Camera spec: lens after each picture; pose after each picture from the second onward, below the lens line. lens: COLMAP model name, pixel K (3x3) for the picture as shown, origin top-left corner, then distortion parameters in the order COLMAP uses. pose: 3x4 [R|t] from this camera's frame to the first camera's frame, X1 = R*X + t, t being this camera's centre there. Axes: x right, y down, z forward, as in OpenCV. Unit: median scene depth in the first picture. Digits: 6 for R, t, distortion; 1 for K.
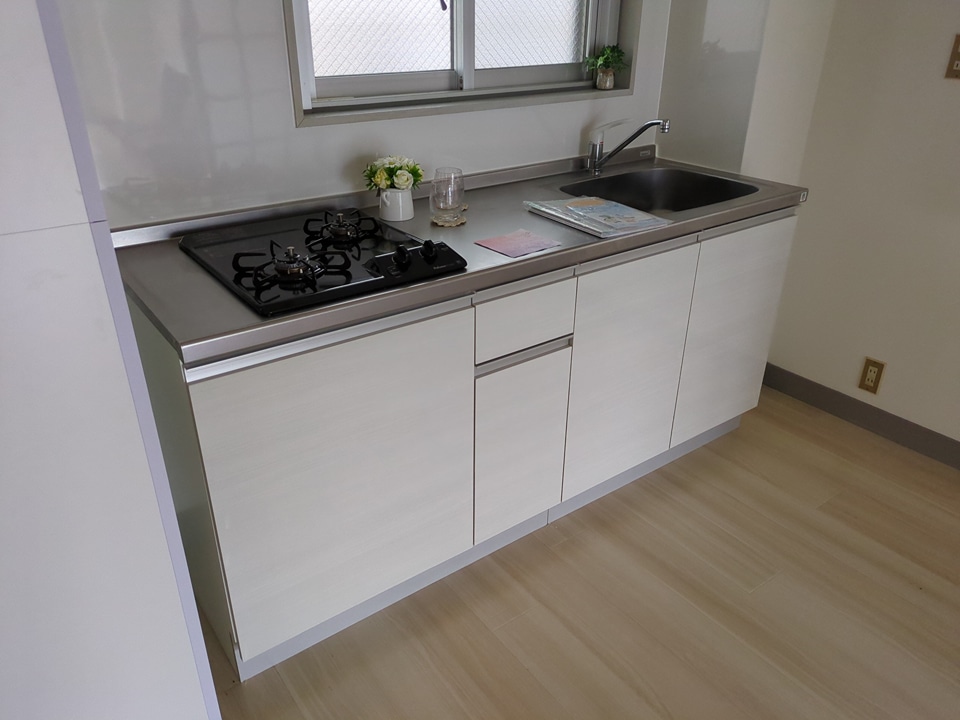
lens RADIAL K [[723.1, 0, 482.5], [0, 723.1, 356.5], [0, 0, 1]] dist [0.036607, -0.006008]
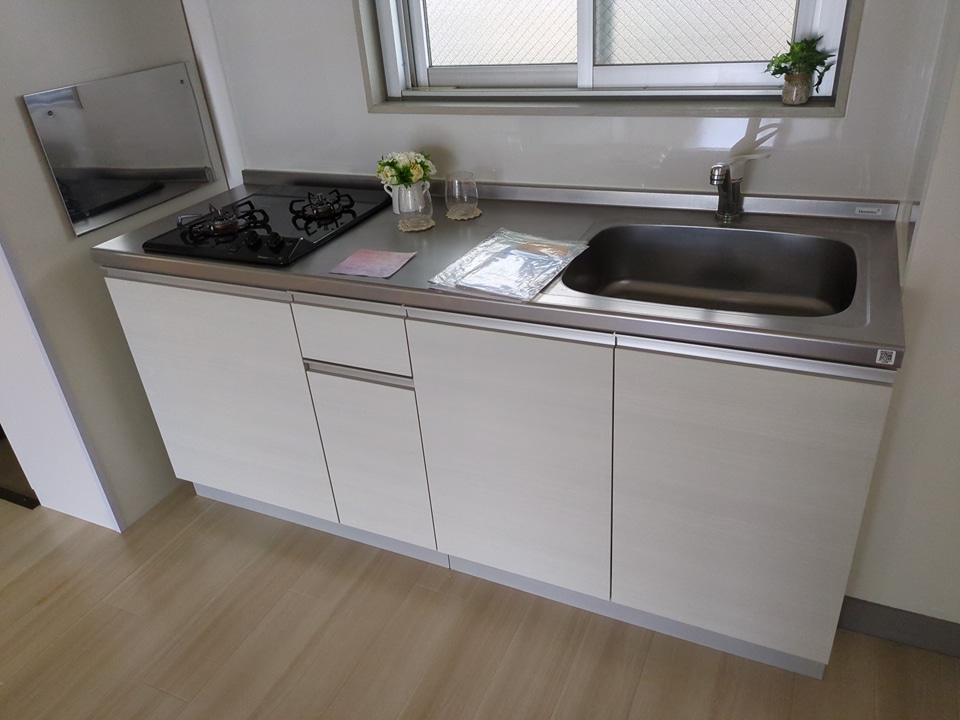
lens RADIAL K [[723.1, 0, 477.4], [0, 723.1, 359.7], [0, 0, 1]] dist [0.036607, -0.006008]
pose [[0.472318, 0.392572, -0.789178, 0.800917], [-0.320882, 0.910485, 0.260869, -0.290940], [0.820945, 0.130020, 0.556008, 0.519699]]
